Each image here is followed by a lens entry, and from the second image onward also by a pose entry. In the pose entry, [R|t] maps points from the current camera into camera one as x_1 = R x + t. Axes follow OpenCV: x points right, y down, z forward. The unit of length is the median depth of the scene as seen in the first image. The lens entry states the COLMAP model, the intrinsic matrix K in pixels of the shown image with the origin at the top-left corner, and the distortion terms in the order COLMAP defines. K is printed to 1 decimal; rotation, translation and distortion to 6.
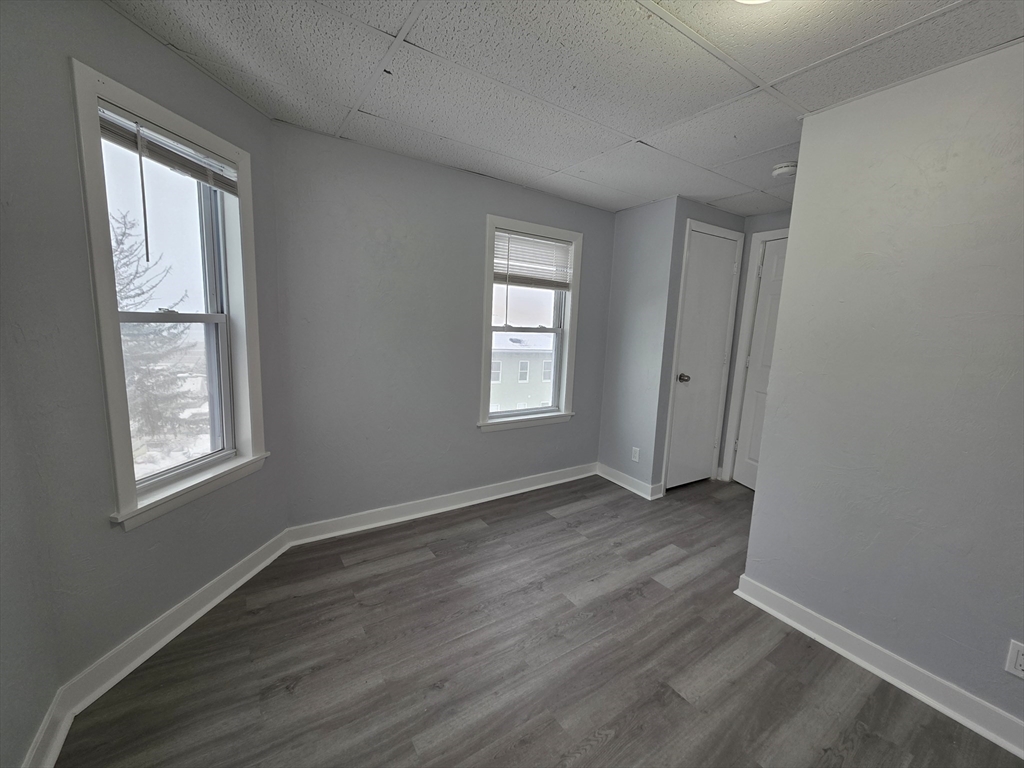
lens RADIAL K [[409.5, 0, 511.3], [0, 409.5, 378.6], [0, 0, 1]] dist [0.000557, -0.000129]
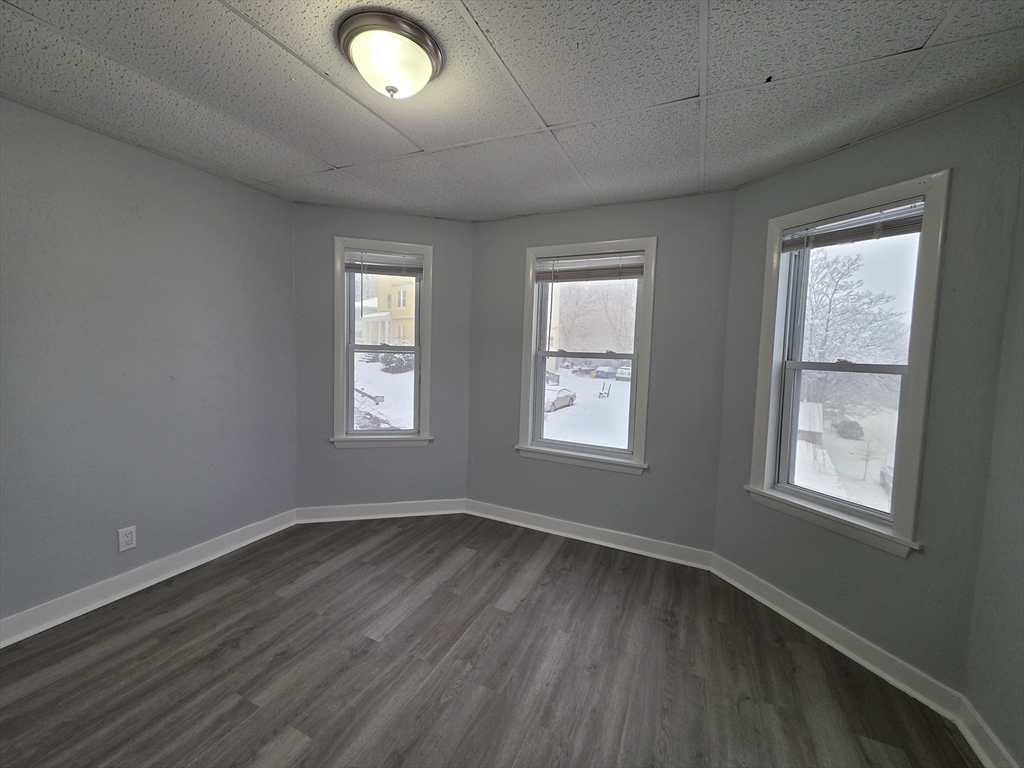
lens RADIAL K [[409.5, 0, 511.3], [0, 409.5, 378.6], [0, 0, 1]] dist [0.000557, -0.000129]
pose [[-0.851338, -0.034218, -0.523501, 0.619500], [-0.140670, 0.976218, 0.164955, -0.190274], [0.505407, 0.214073, -0.835905, 1.621835]]
